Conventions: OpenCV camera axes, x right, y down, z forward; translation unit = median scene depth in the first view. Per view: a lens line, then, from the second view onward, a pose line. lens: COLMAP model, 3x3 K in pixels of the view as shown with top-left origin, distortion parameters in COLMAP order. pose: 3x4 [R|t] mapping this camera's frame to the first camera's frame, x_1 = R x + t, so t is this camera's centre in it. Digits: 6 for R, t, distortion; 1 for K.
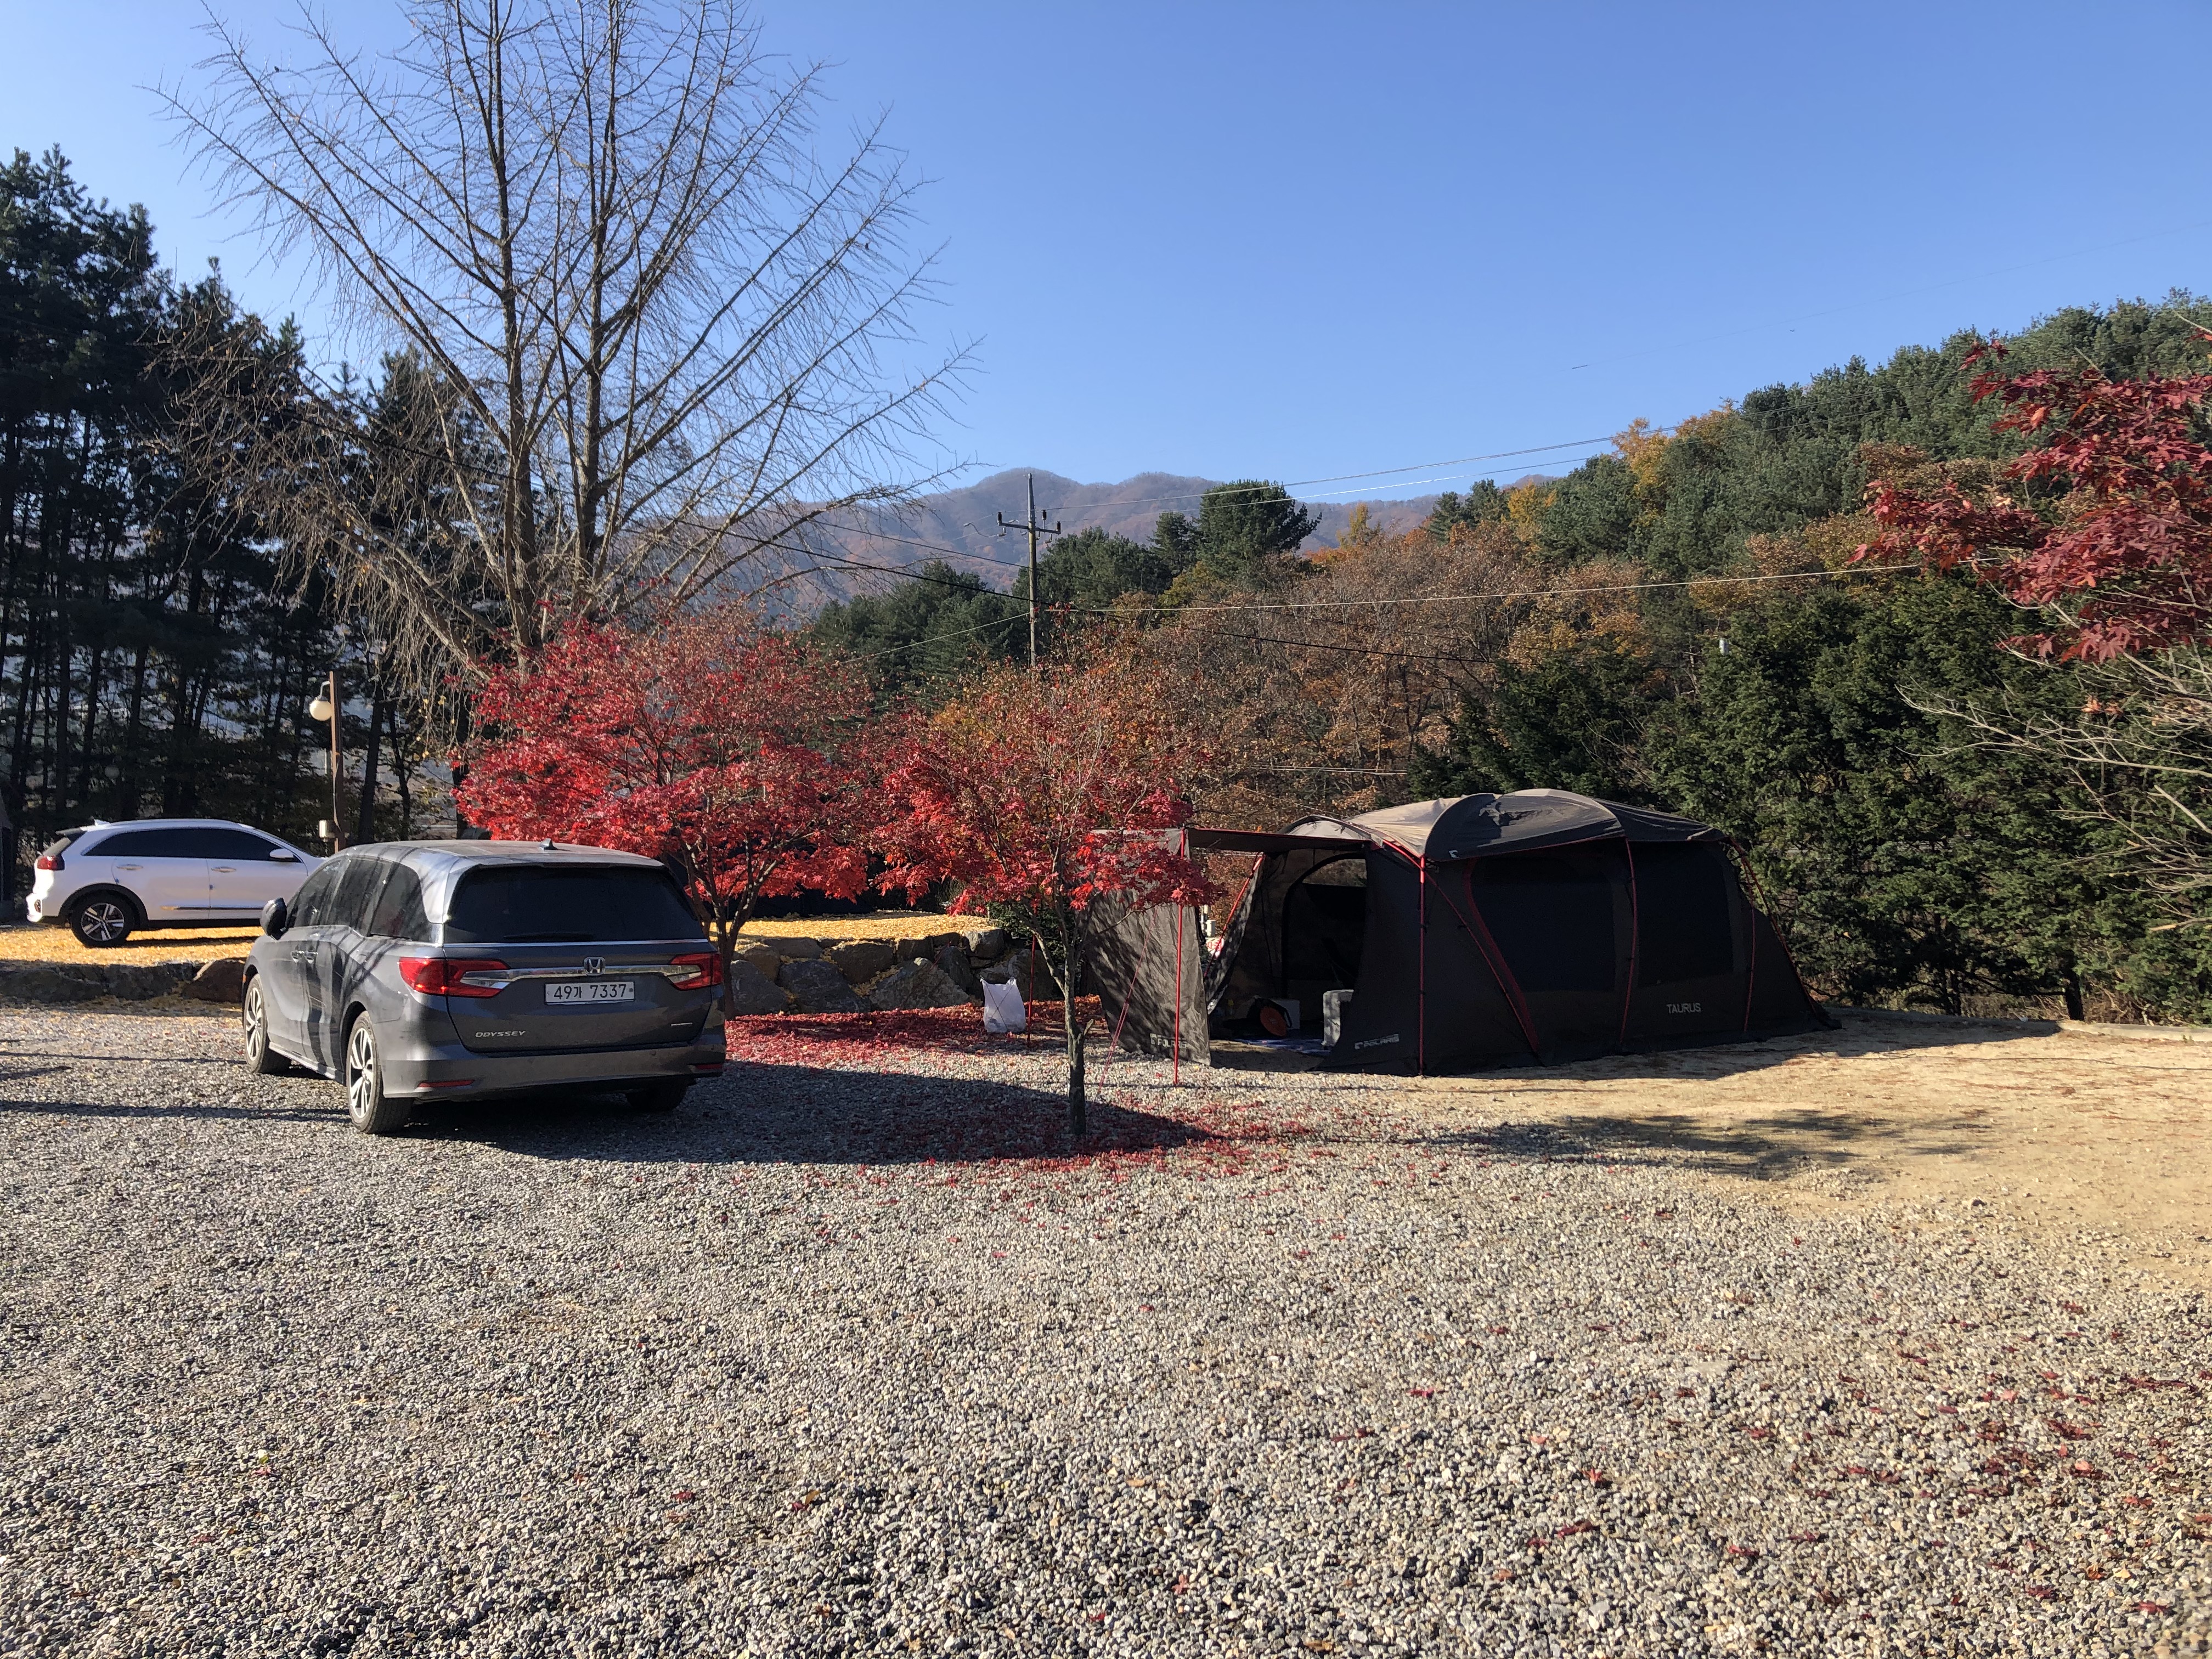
lens RADIAL K [[1839.6, 0, 1106.7], [0, 1839.6, 829.3], [0, 0, 1]] dist [0.020015, 0.014643]
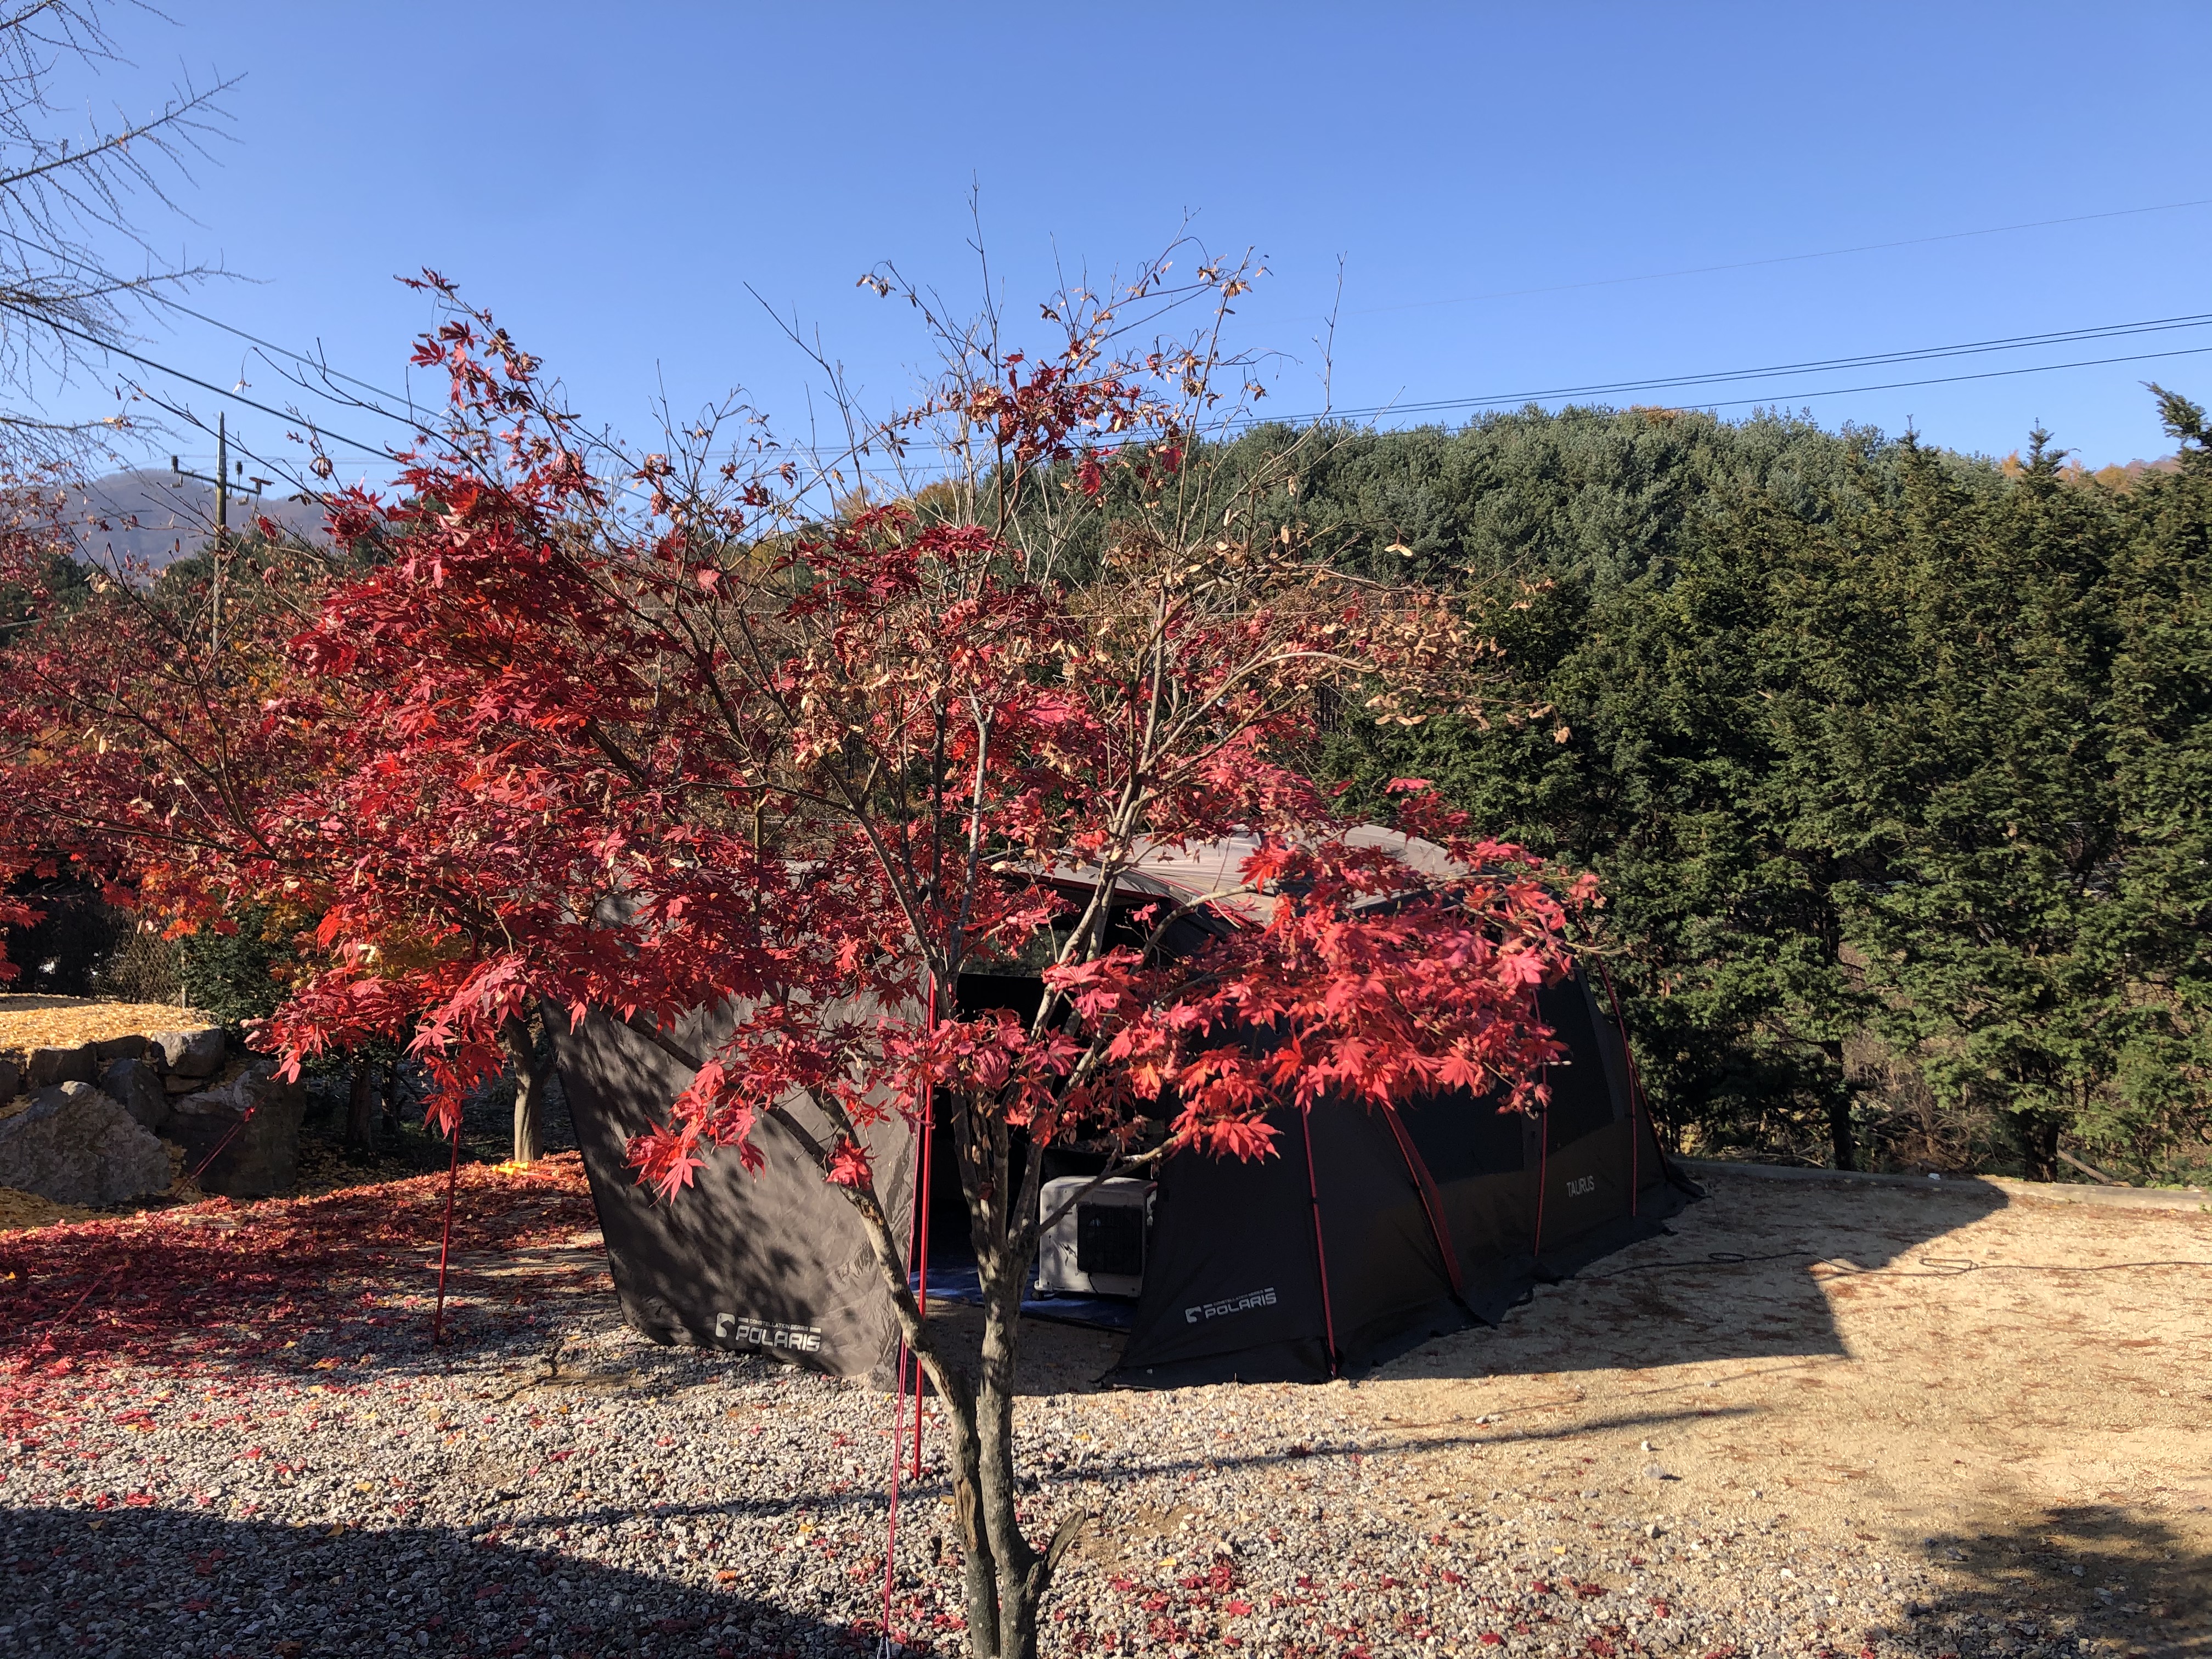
lens RADIAL K [[1839.6, 0, 1104.0], [0, 1839.6, 831.3], [0, 0, 1]] dist [0.020015, 0.014643]
pose [[0.906269, 0.038656, 0.420929, -0.054073], [-0.024727, 0.998953, -0.038500, 0.004390], [-0.421977, 0.024483, 0.906276, 0.313138]]
